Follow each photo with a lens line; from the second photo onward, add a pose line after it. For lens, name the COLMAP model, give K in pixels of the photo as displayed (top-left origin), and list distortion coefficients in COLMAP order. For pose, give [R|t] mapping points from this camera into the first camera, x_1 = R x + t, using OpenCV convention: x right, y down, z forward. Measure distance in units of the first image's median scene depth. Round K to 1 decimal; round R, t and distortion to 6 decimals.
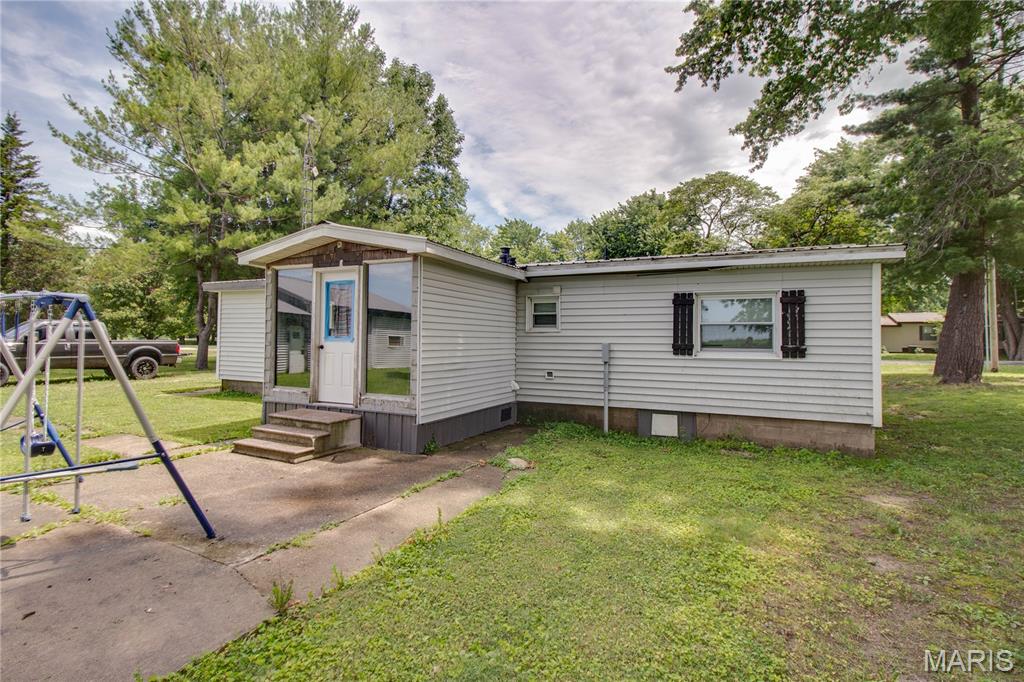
lens RADIAL K [[501.3, 0, 512.6], [0, 501.3, 326.6], [0, 0, 1]] dist [-0.000005, -0.013567]
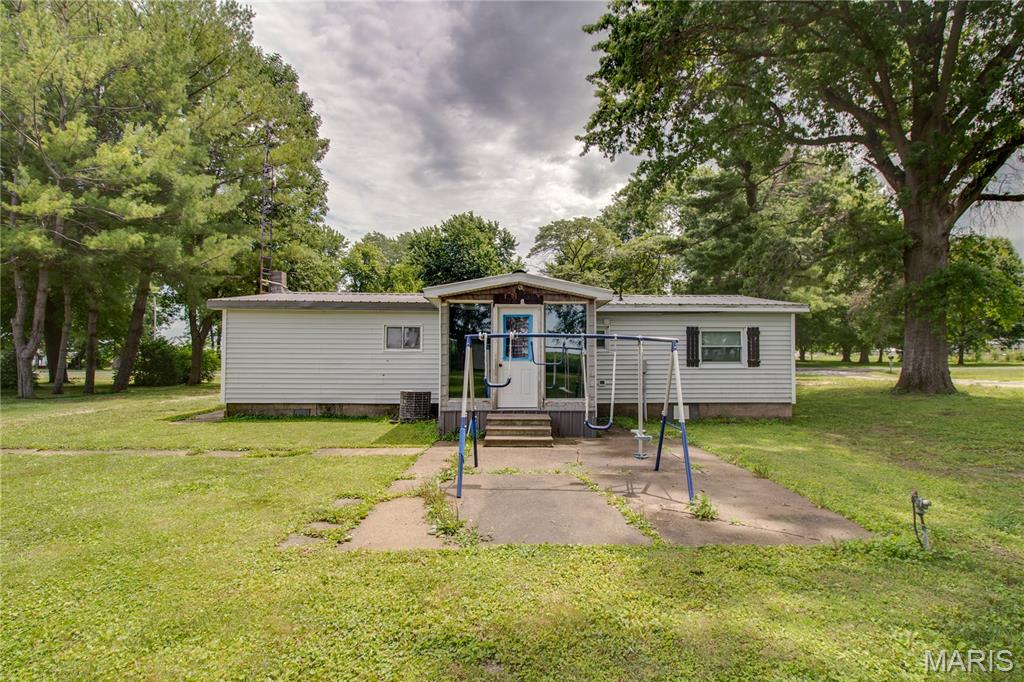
lens RADIAL K [[529.0, 0, 516.9], [0, 529.0, 341.9], [0, 0, 1]] dist [-0.004871, -0.001244]
pose [[0.890578, 0.002263, 0.454825, -0.895766], [-0.004092, 0.999987, 0.003036, -0.022302], [-0.454812, -0.004565, 0.890576, -0.216975]]
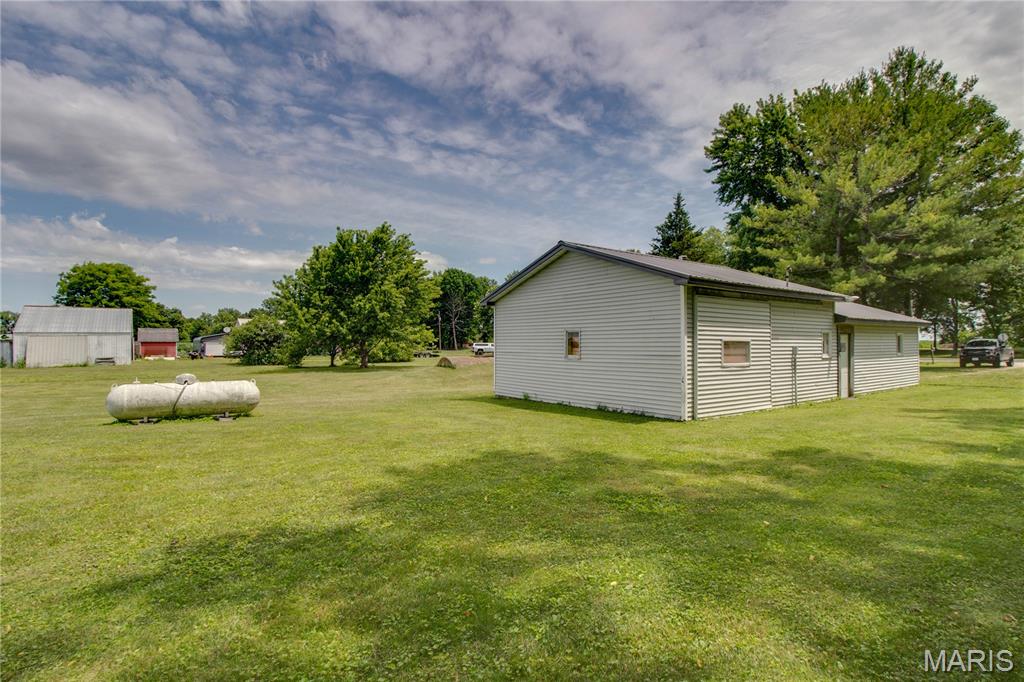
lens RADIAL K [[505.3, 0, 517.1], [0, 505.3, 327.9], [0, 0, 1]] dist [-0.003188, -0.000502]
pose [[0.900114, -0.023424, -0.435025, -2.304016], [0.020057, 0.999723, -0.012330, -0.068141], [0.435193, 0.002373, 0.900334, -1.625546]]
